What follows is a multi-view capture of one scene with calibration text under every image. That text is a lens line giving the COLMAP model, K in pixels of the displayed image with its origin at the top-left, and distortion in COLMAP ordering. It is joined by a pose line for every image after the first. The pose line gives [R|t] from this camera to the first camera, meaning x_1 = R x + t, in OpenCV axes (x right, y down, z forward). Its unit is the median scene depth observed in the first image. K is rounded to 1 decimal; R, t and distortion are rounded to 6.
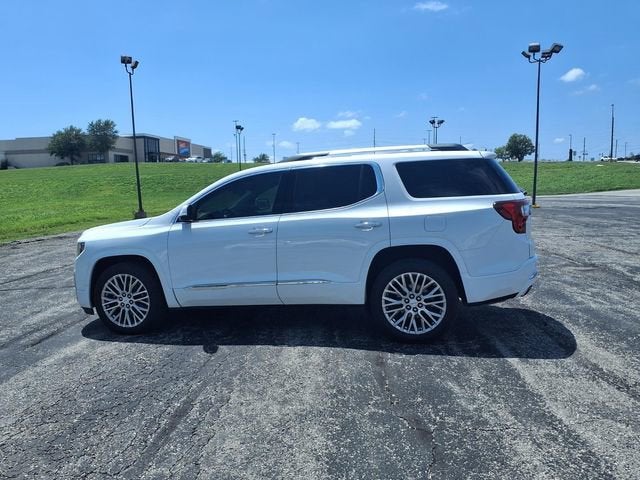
lens RADIAL K [[515.5, 0, 321.1], [0, 515.5, 240.0], [0, 0, 1]] dist [0.022569, -0.039152]
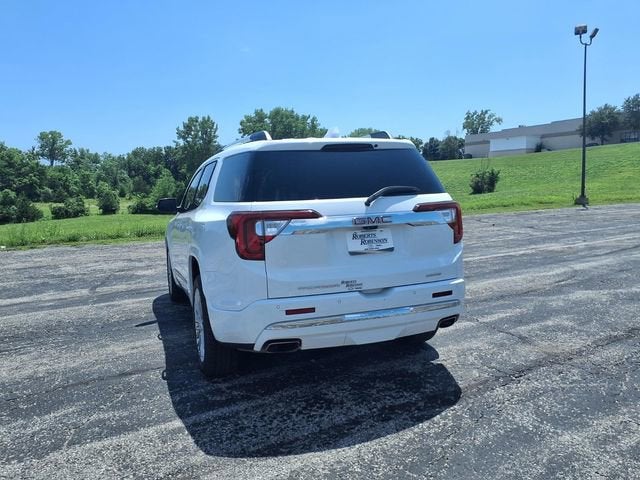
lens RADIAL K [[515.5, 0, 319.1], [0, 515.5, 239.1], [0, 0, 1]] dist [0.022569, -0.039152]
pose [[0.566817, 0.100720, -0.817663, 0.929736], [-0.072223, 0.994752, 0.072468, -0.090600], [0.820672, 0.017978, 0.571117, 0.639737]]
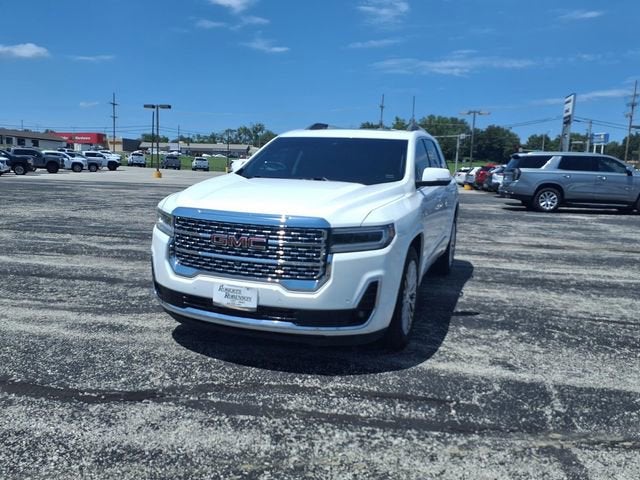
lens RADIAL K [[515.5, 0, 313.6], [0, 515.5, 237.6], [0, 0, 1]] dist [0.022569, -0.039152]
pose [[0.118916, -0.093541, 0.988488, -1.211763], [0.058975, 0.994460, 0.087012, -0.040595], [-0.991151, 0.047949, 0.123774, 1.143972]]
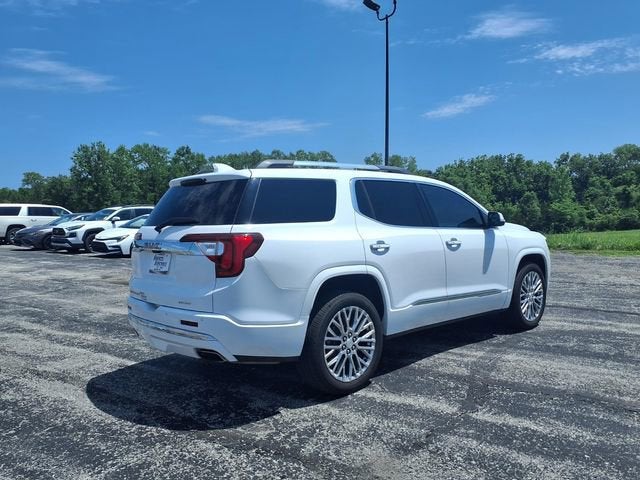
lens RADIAL K [[515.5, 0, 320.8], [0, 515.5, 241.8], [0, 0, 1]] dist [0.022569, -0.039152]
pose [[-0.549946, 0.104158, -0.828680, 0.942124], [-0.030812, 0.988988, 0.144755, -0.200136], [0.834632, 0.105141, -0.540681, 1.711342]]
